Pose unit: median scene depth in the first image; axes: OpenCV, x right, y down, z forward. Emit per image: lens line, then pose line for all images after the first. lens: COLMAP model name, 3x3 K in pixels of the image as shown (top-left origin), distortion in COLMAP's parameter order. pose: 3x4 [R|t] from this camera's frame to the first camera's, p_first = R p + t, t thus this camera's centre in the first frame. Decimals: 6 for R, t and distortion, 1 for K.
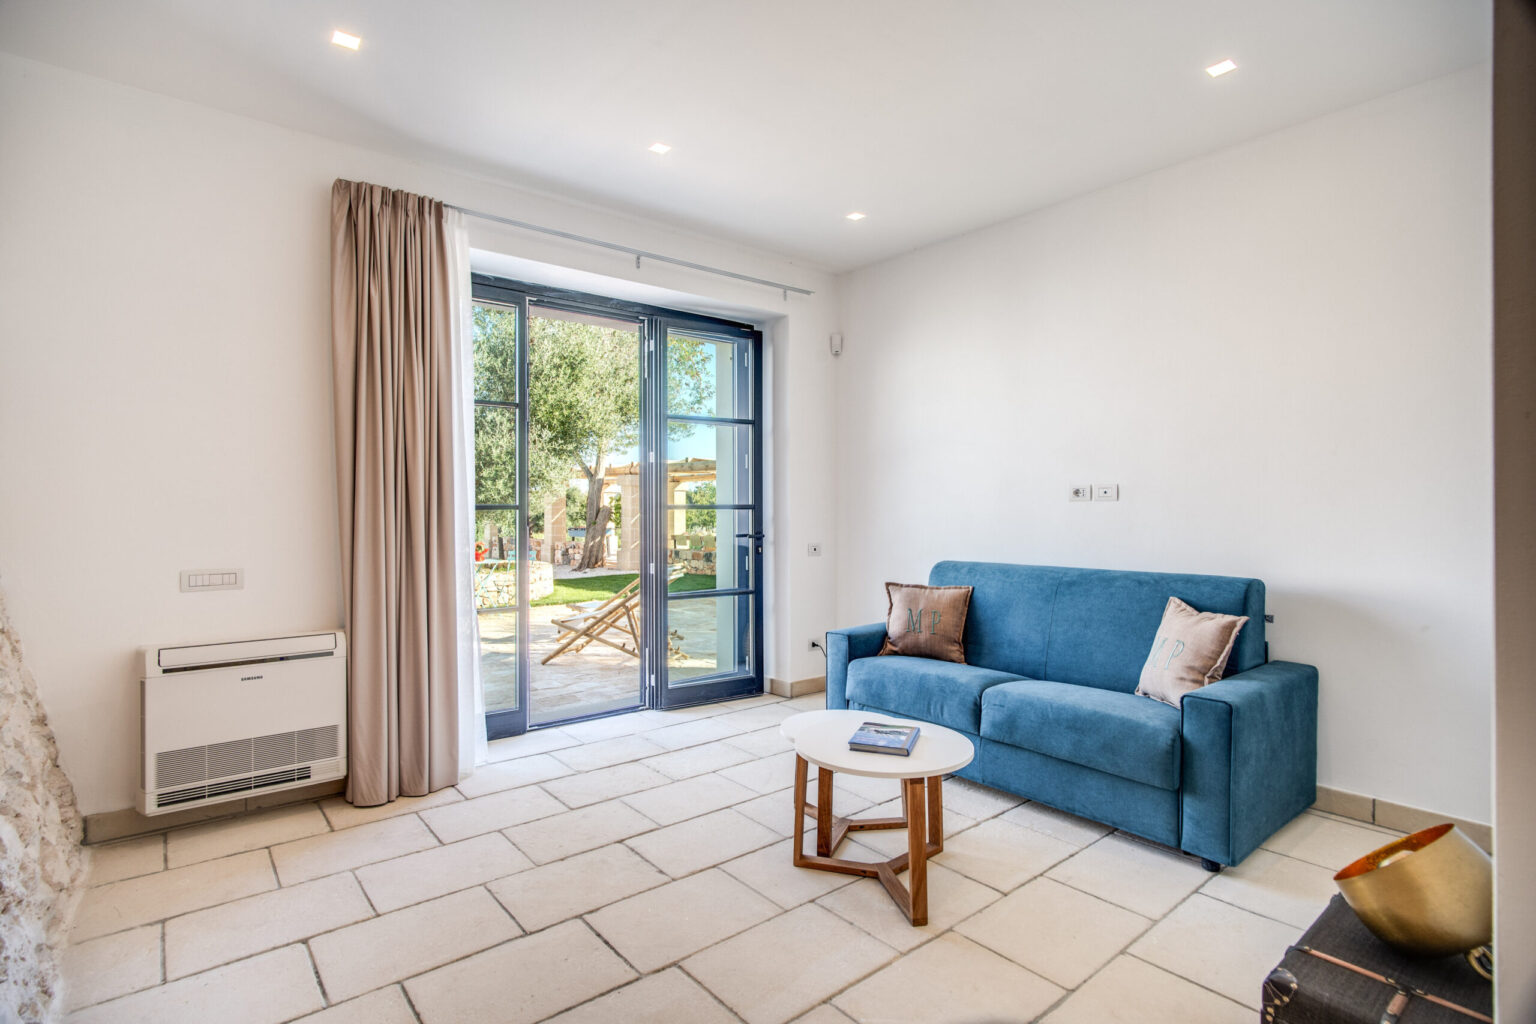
lens RADIAL K [[762.5, 0, 761.1], [0, 762.5, 507.9], [0, 0, 1]] dist [-0.025646, 0.011763]
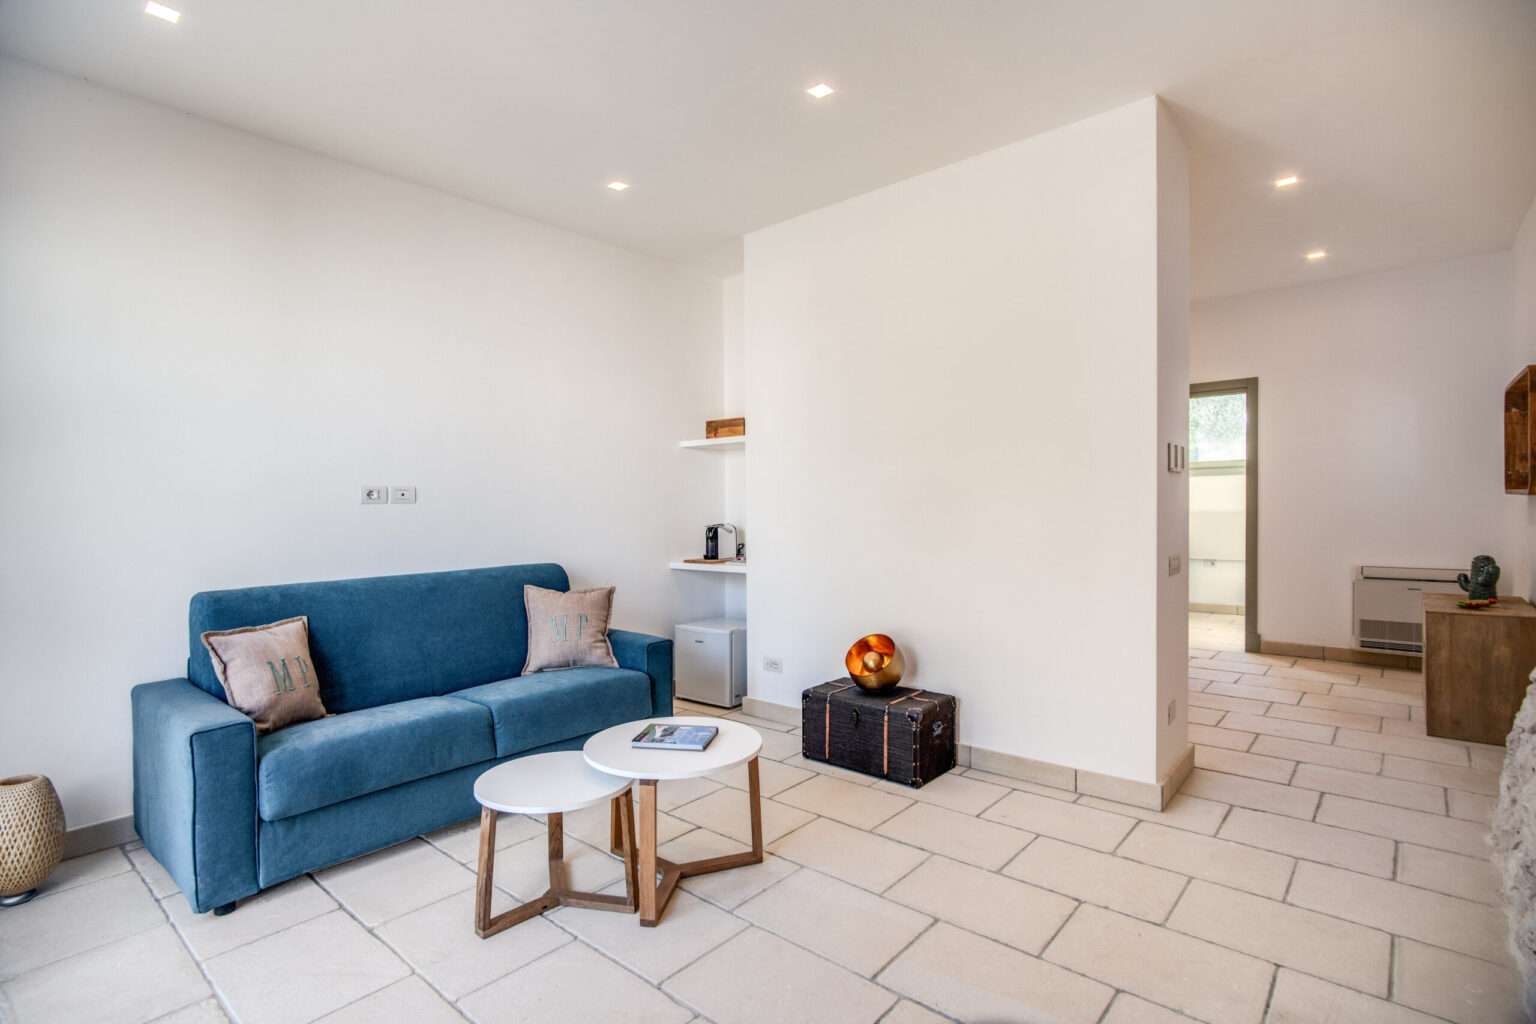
lens RADIAL K [[762.5, 0, 761.1], [0, 762.5, 507.9], [0, 0, 1]] dist [-0.025646, 0.011763]
pose [[-0.179955, -0.006378, 0.983654, -0.598157], [0.014211, 0.999858, 0.009083, -0.005737], [-0.983572, 0.015613, -0.179838, 0.752081]]
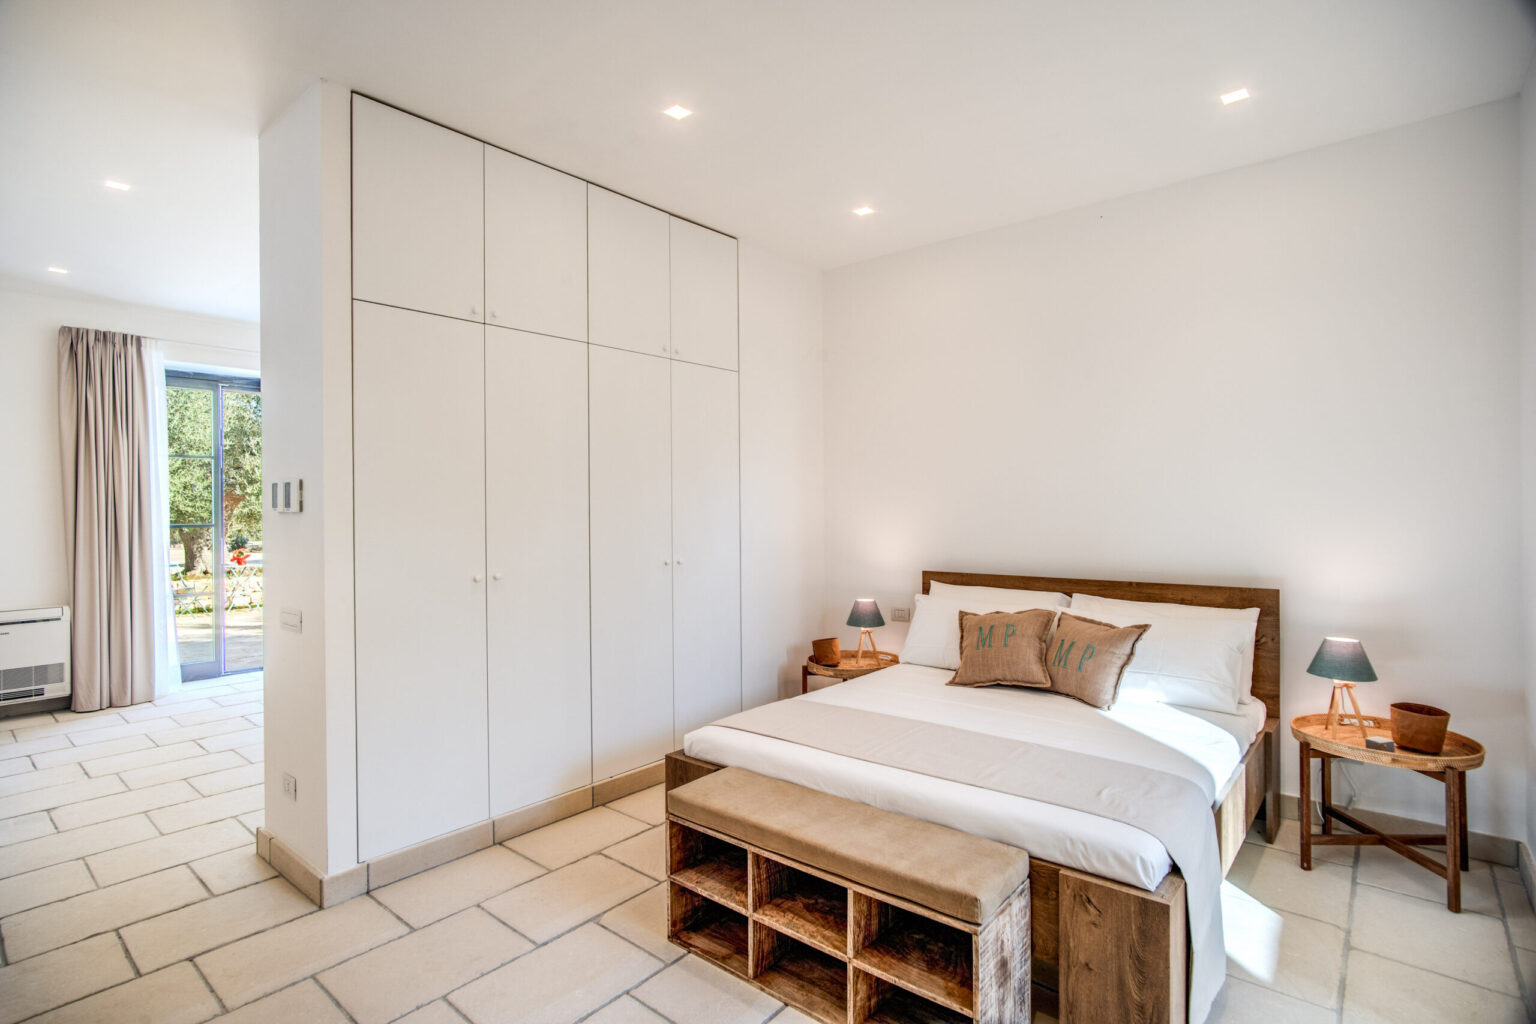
lens RADIAL K [[762.5, 0, 761.1], [0, 762.5, 507.9], [0, 0, 1]] dist [-0.025646, 0.011763]
pose [[0.984059, -0.006713, 0.177716, 0.617626], [0.007032, 0.999975, -0.001165, -0.034044], [-0.177704, 0.002396, 0.984081, -0.842554]]
